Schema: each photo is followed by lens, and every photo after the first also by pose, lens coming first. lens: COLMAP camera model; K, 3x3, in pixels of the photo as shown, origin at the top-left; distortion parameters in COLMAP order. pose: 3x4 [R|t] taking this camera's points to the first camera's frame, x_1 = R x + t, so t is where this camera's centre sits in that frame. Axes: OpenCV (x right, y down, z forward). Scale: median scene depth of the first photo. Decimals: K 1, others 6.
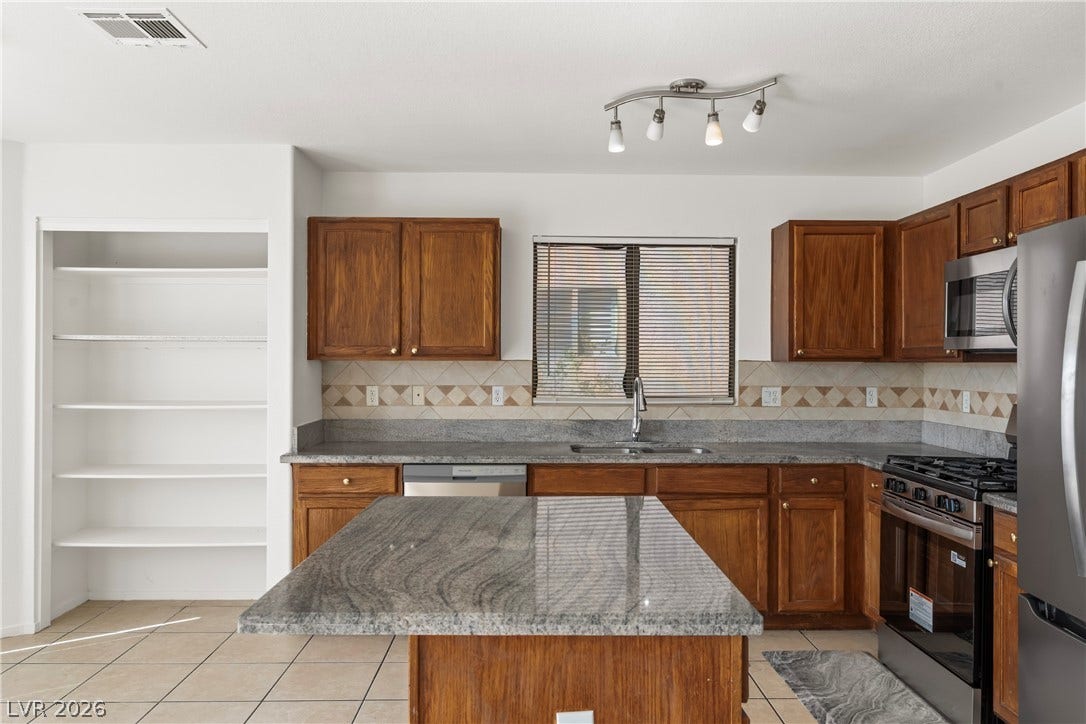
lens RADIAL K [[801.4, 0, 541.8], [0, 801.4, 359.5], [0, 0, 1]] dist [0.004851, 0.000867]
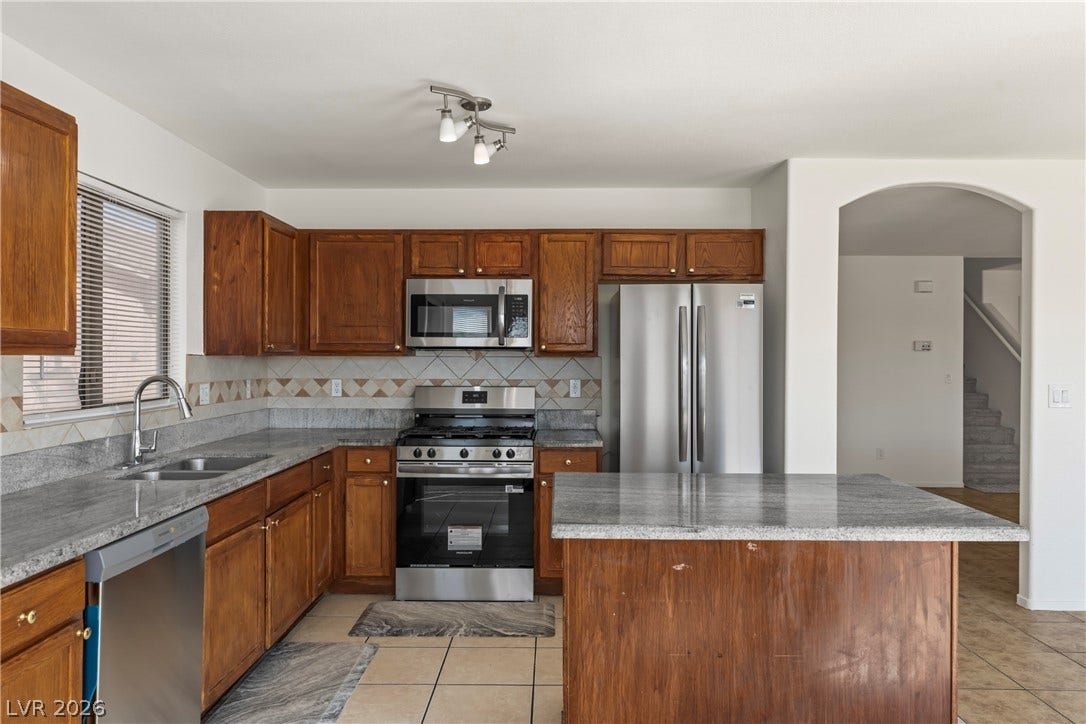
lens RADIAL K [[763.6, 0, 543.0], [0, 763.6, 362.0], [0, 0, 1]] dist [0.000979, 0.001470]
pose [[0.029635, -0.010414, 0.999507, -0.620250], [-0.003285, 0.999939, 0.010516, -0.000530], [-0.999555, -0.003595, 0.029599, 0.635595]]
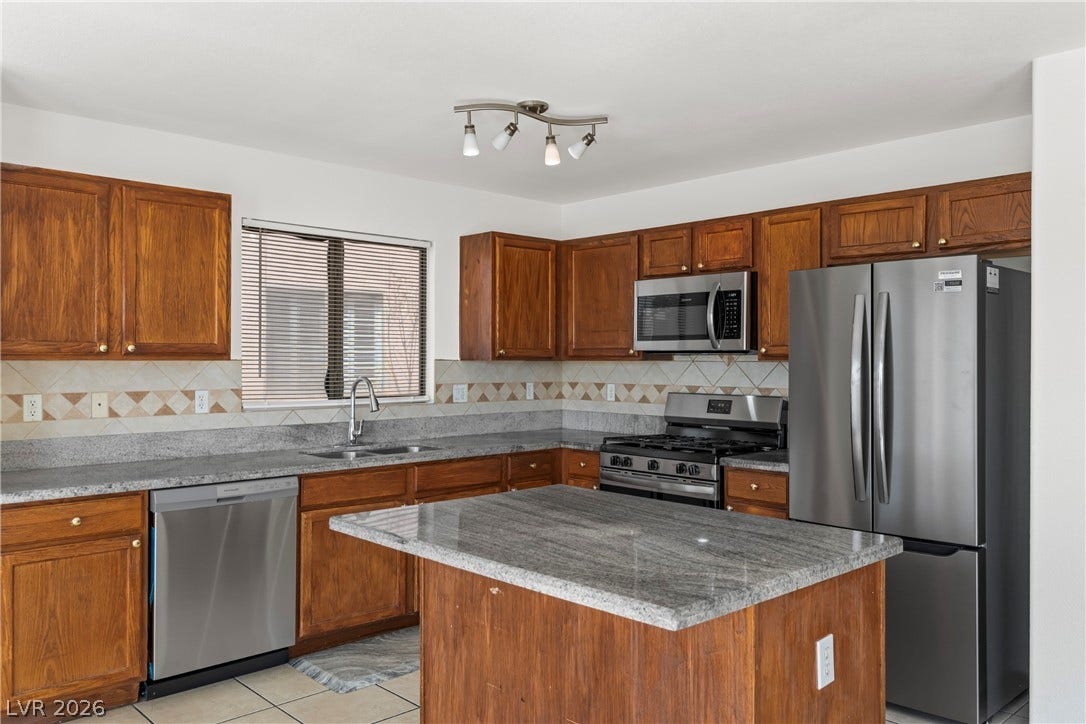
lens RADIAL K [[833.3, 0, 542.1], [0, 833.3, 358.9], [0, 0, 1]] dist [-0.000039, 0.001277]
pose [[0.738401, -0.001422, 0.674360, -0.412488], [0.000795, 0.999999, 0.001238, -0.000993], [-0.674361, -0.000378, 0.738401, 0.115487]]
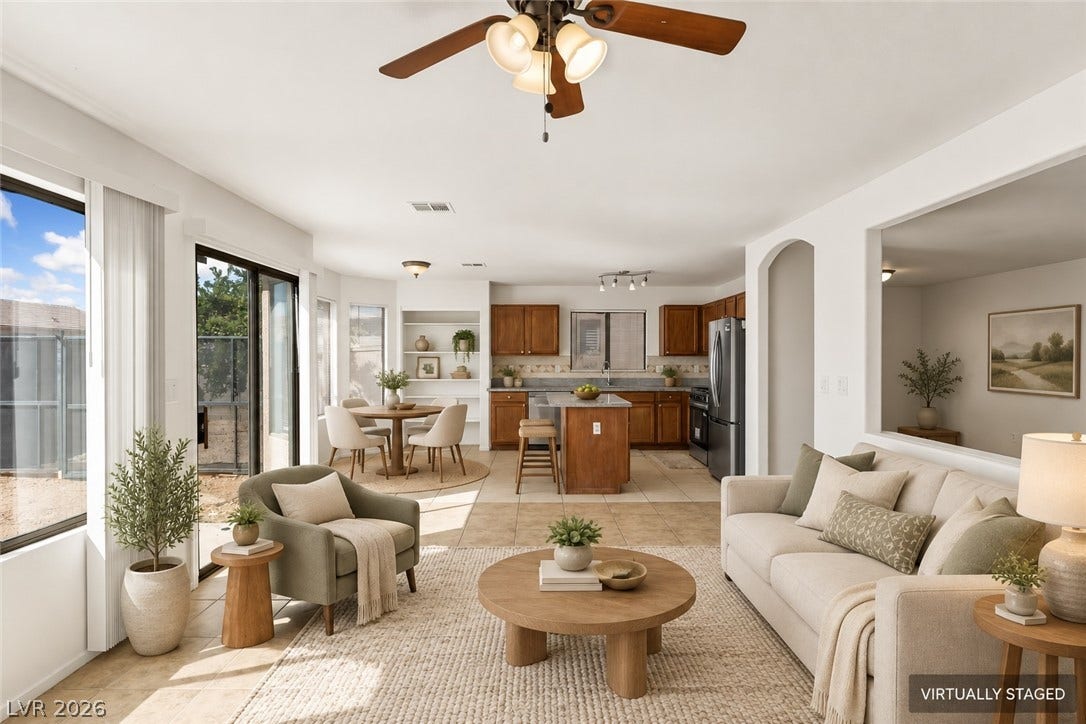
lens RADIAL K [[548.2, 0, 543.0], [0, 548.2, 362.0], [0, 0, 1]] dist [0.000343, 0.000187]
pose [[0.999984, -0.002226, -0.005294, -0.101311], [0.002285, 0.999933, 0.011325, 0.001271], [0.005268, -0.011337, 0.999922, -0.908053]]
